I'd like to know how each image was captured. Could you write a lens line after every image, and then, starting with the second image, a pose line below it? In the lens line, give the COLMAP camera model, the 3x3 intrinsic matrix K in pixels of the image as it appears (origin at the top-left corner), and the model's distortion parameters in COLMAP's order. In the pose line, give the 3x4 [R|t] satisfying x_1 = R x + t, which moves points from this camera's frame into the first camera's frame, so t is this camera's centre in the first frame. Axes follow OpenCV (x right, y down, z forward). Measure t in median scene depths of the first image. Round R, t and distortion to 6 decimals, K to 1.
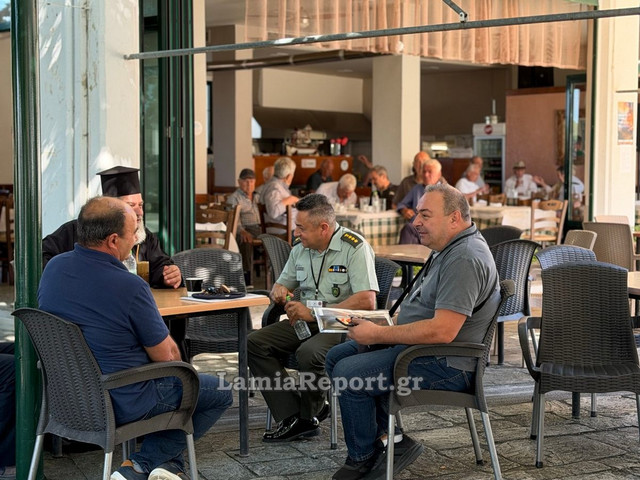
lens RADIAL K [[1216.8, 0, 320.0], [0, 1216.8, 240.0], [0, 0, 1]] dist [0.398384, 0.032569]
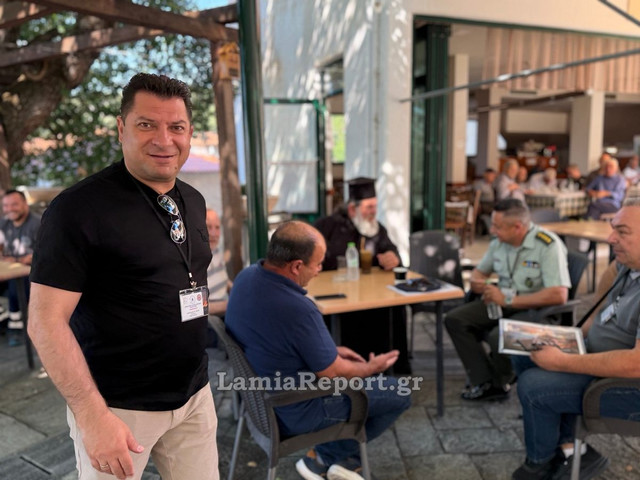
lens RADIAL K [[537.6, 0, 320.0], [0, 537.6, 240.0], [0, 0, 1]] dist [0.004129, 0.001663]
pose [[0.925279, 0.033031, -0.377846, 0.021401], [-0.002020, 0.996616, 0.082175, -0.039355], [0.379282, -0.075272, 0.922215, 0.454358]]
